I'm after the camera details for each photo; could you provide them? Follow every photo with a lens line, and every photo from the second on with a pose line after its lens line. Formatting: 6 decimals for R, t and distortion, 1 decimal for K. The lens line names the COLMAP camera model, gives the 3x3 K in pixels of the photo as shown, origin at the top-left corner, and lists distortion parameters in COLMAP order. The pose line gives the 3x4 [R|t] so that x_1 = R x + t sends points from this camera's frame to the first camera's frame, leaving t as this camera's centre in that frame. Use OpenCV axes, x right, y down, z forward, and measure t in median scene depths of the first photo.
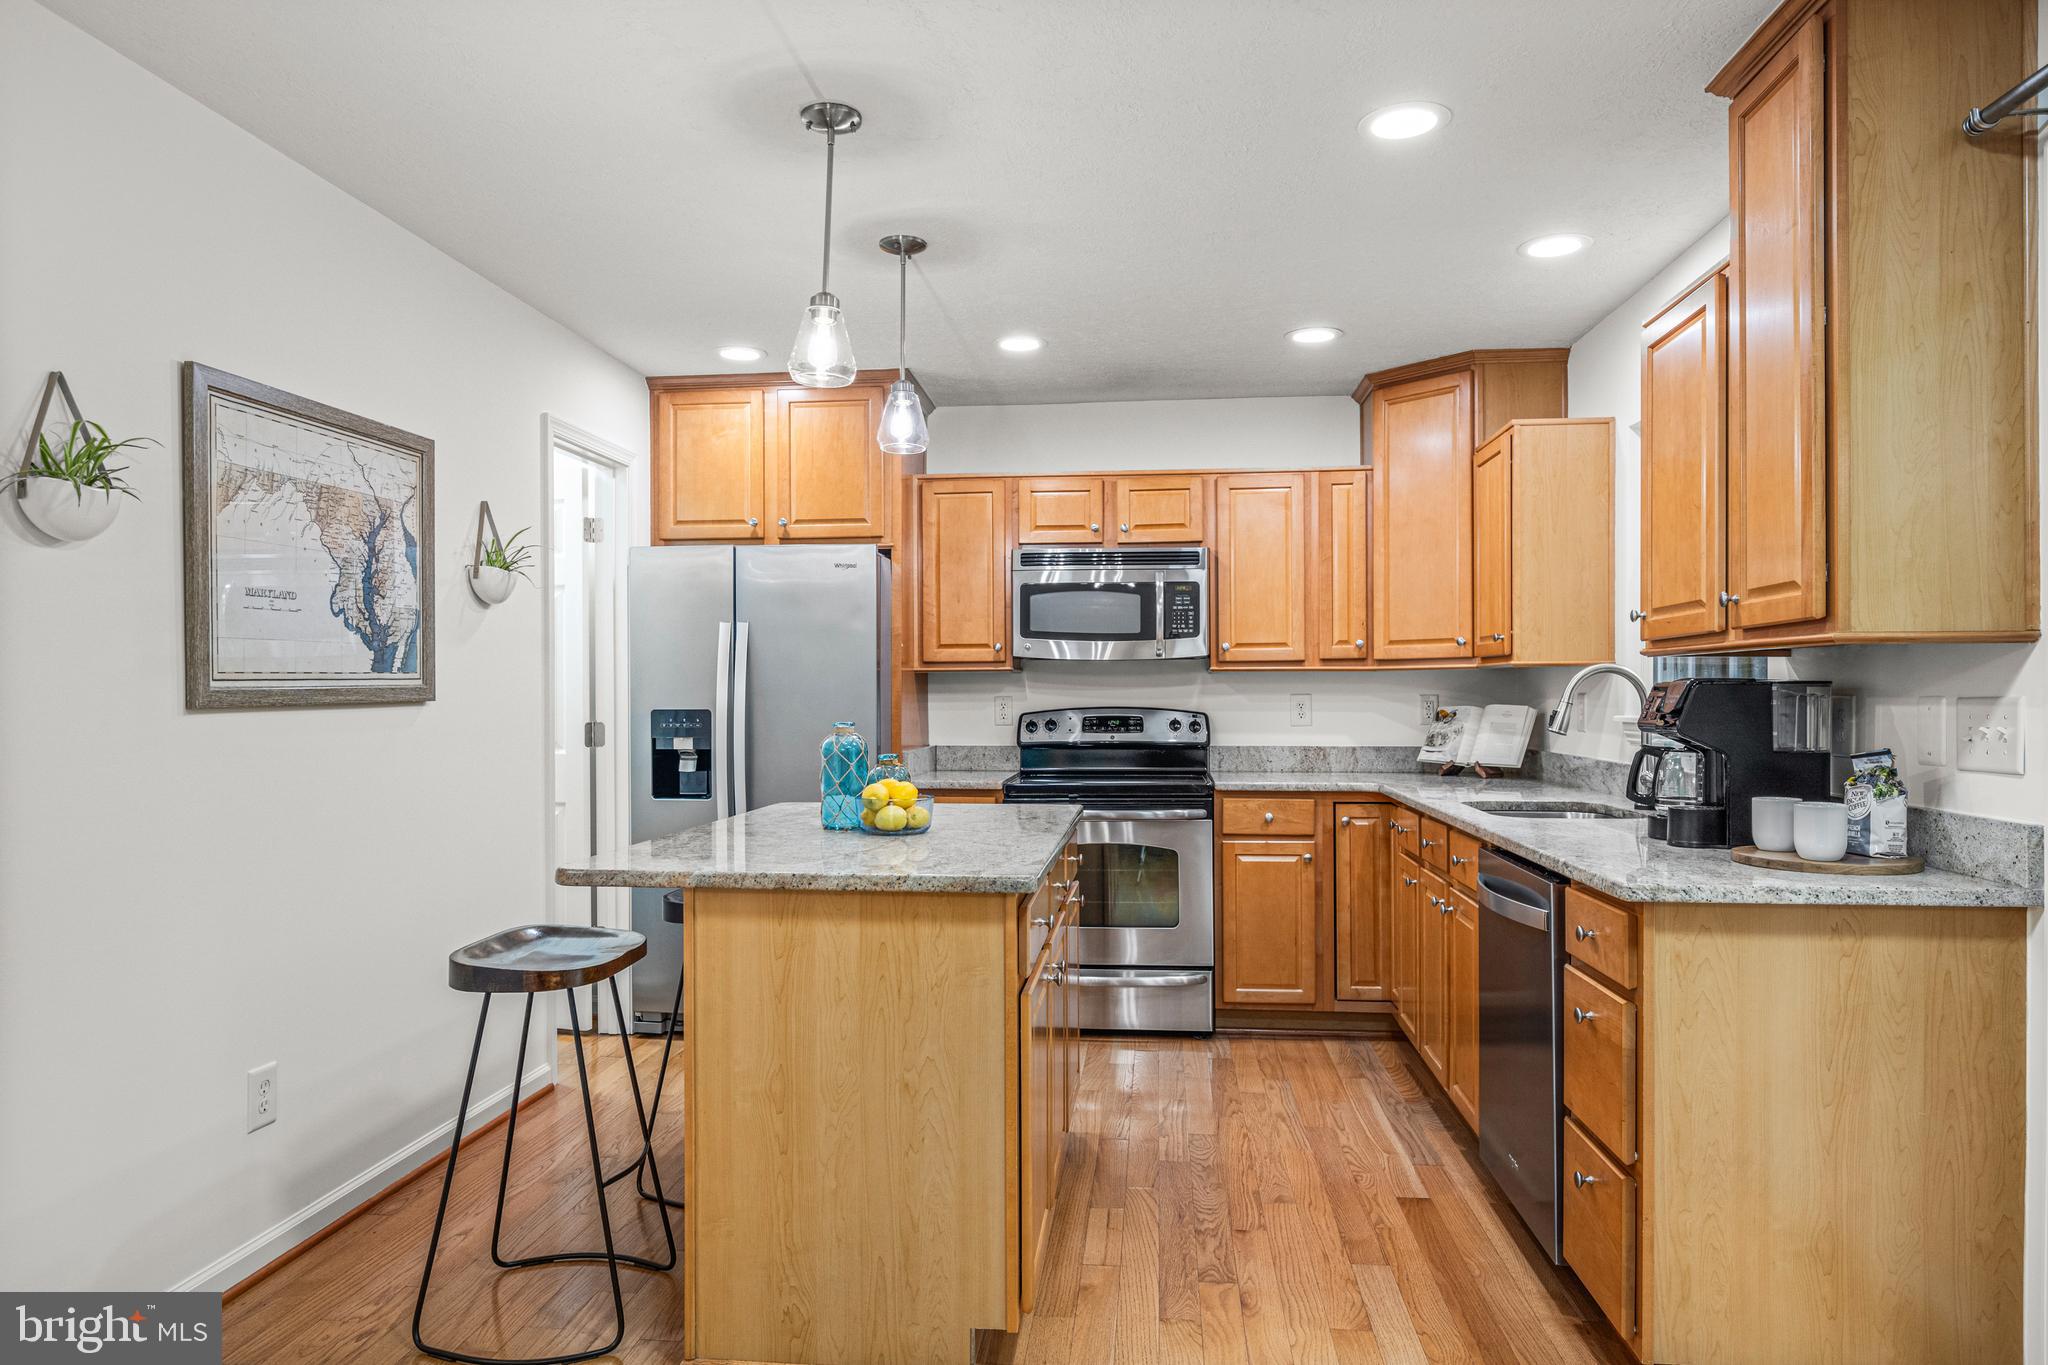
lens RADIAL K [[1258.0, 0, 1029.3], [0, 1258.0, 700.2], [0, 0, 1]] dist [-0.006684, 0.003735]
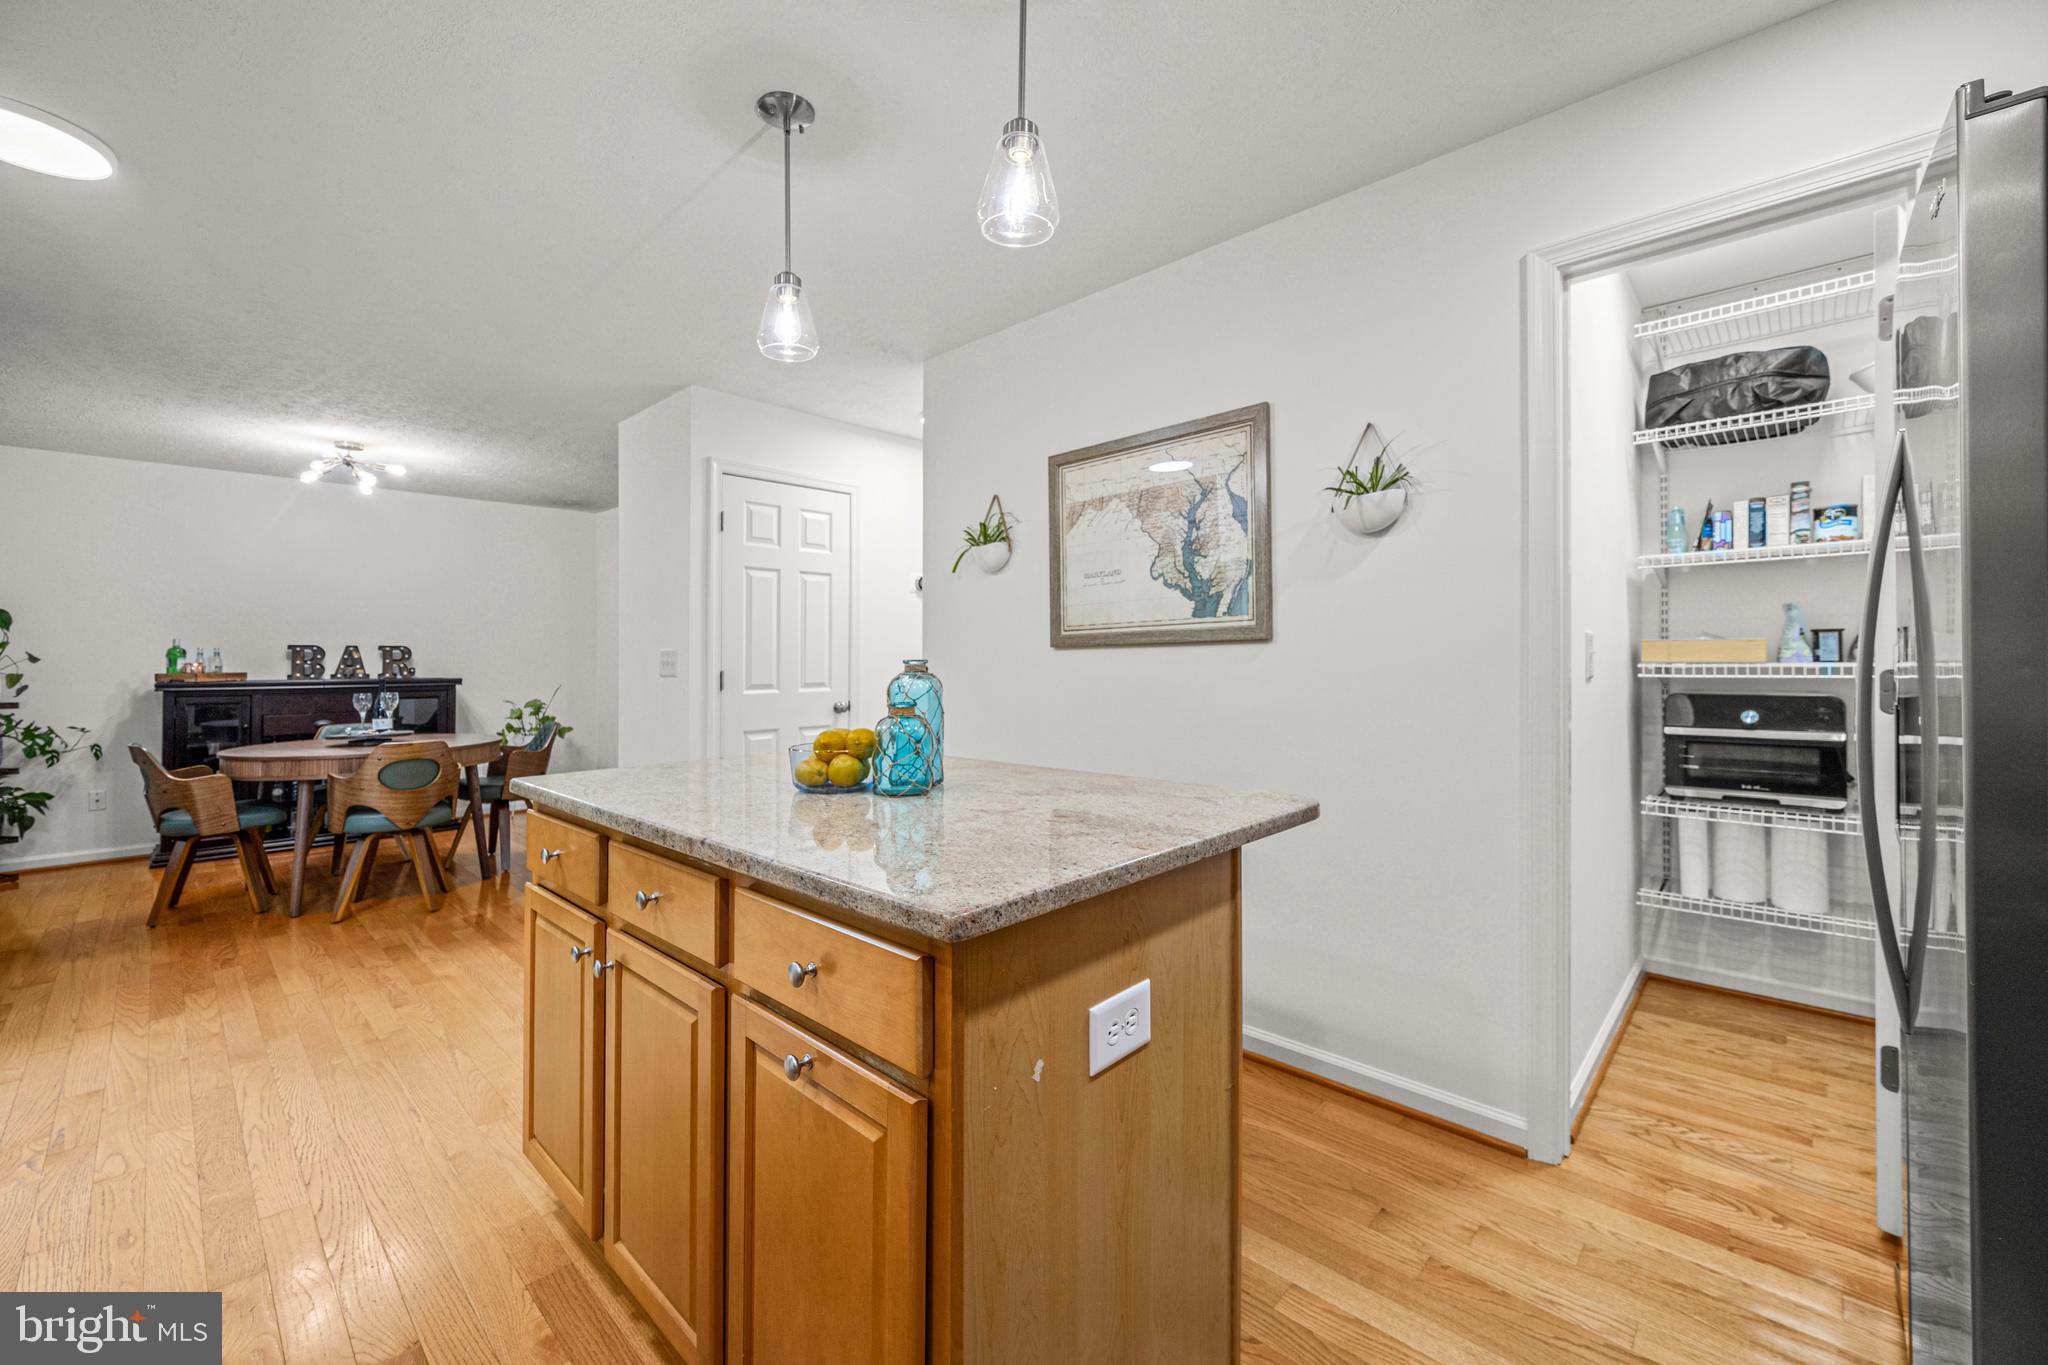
lens RADIAL K [[815.5, 0, 1016.1], [0, 815.5, 643.9], [0, 0, 1]] dist [-0.000598, -0.000048]
pose [[-0.611060, -0.006104, -0.791561, 0.238138], [0.006896, 0.999891, -0.013034, 0.013479], [0.791554, -0.013423, -0.610952, 1.353253]]
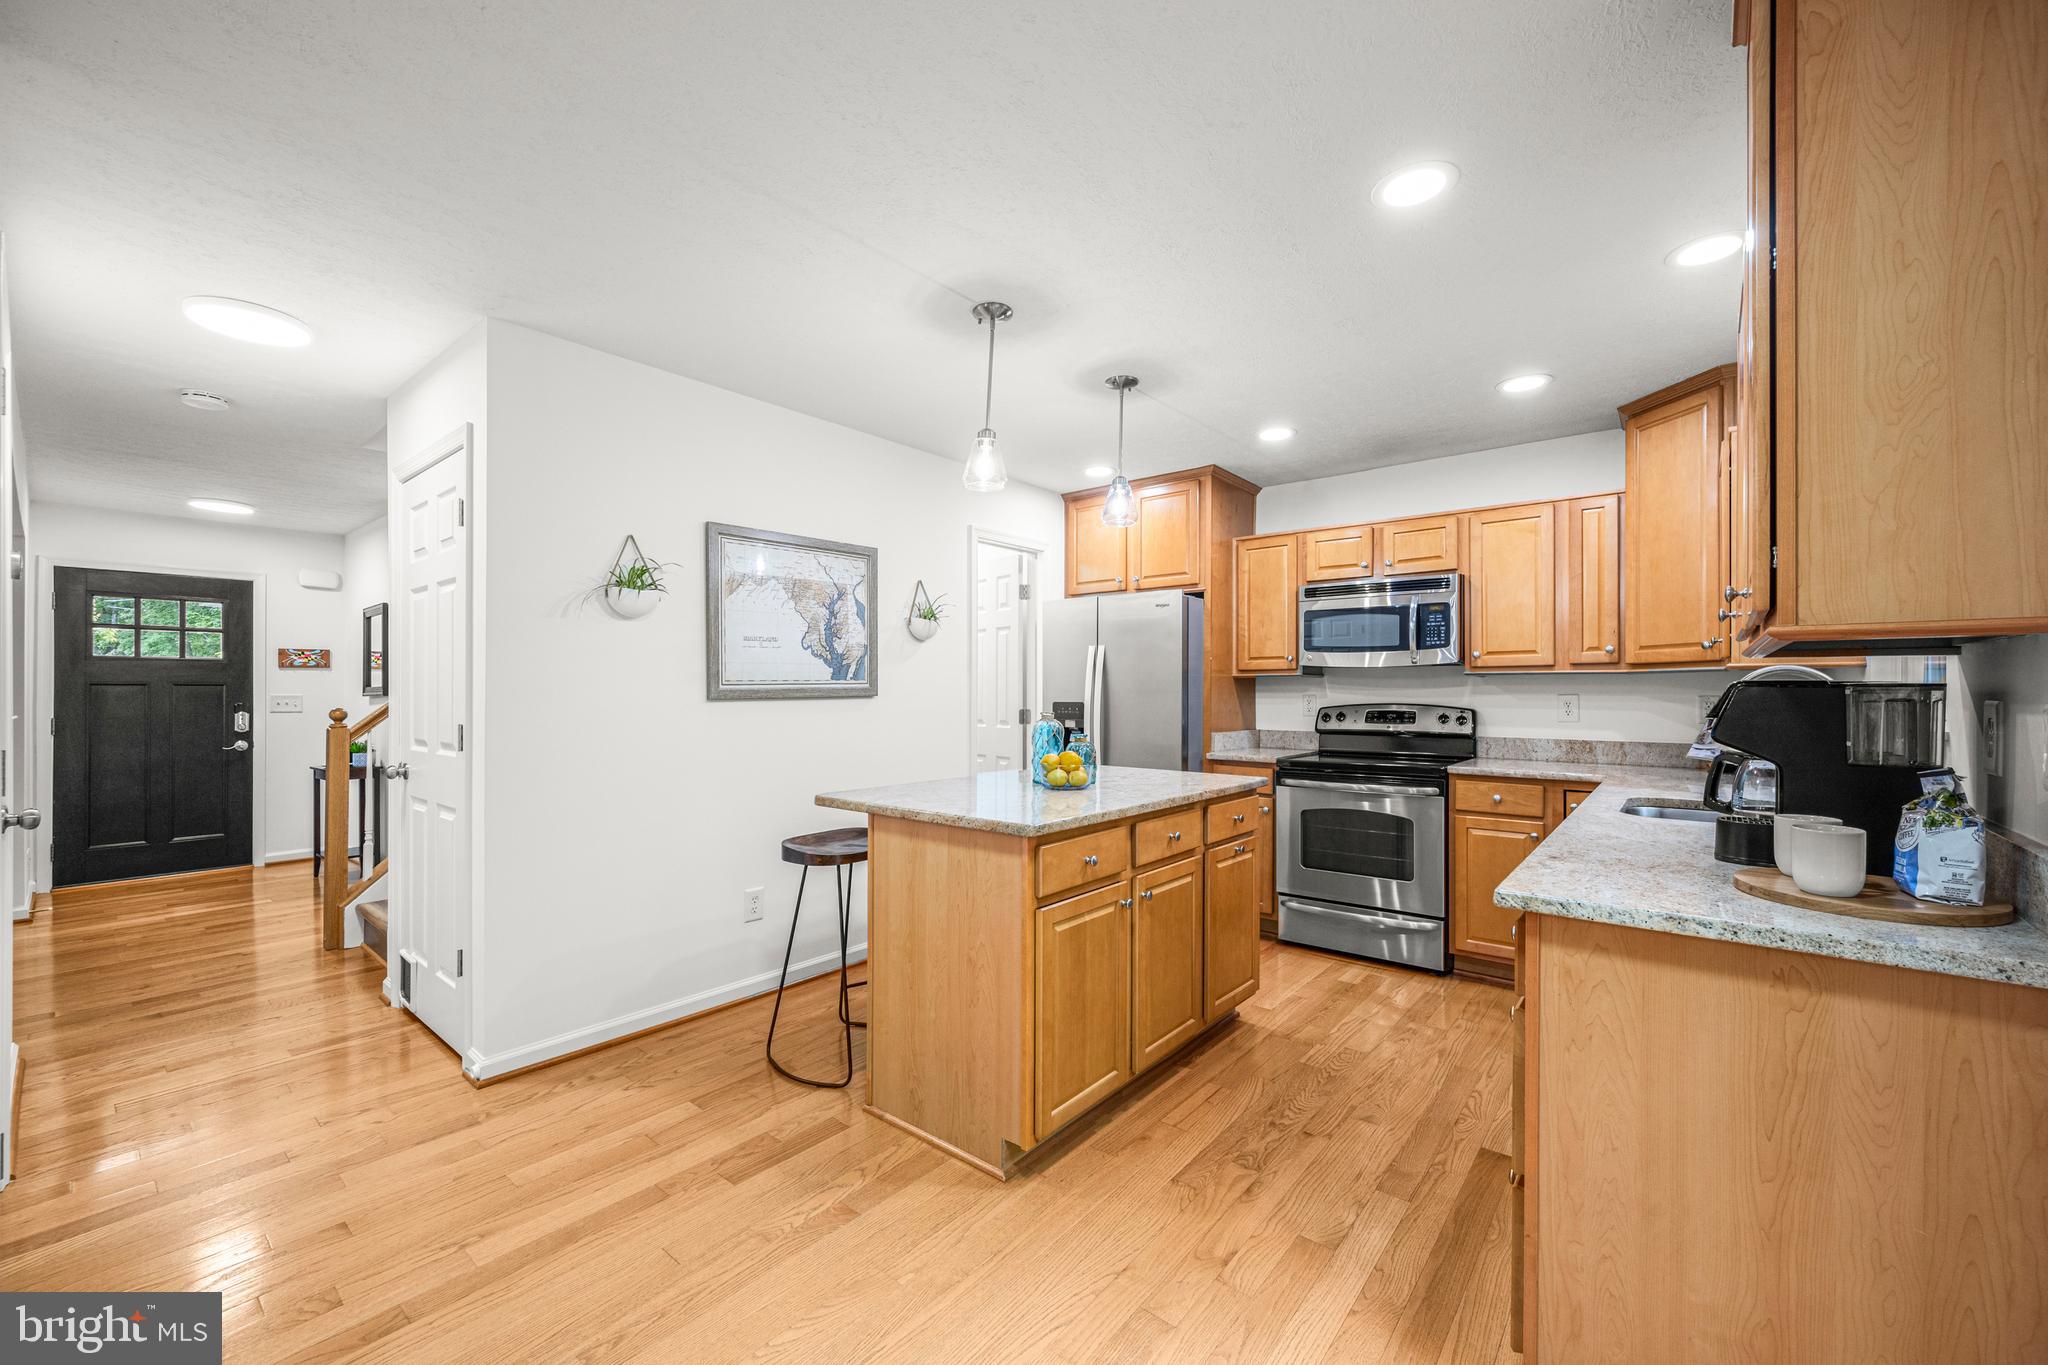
lens RADIAL K [[815.5, 0, 1027.9], [0, 815.5, 691.3], [0, 0, 1]] dist [-0.000598, -0.000048]
pose [[0.834003, 0.003263, -0.551750, 0.357508], [-0.005991, 0.999977, -0.003142, -0.003874], [0.551727, 0.005926, 0.834004, 0.176443]]
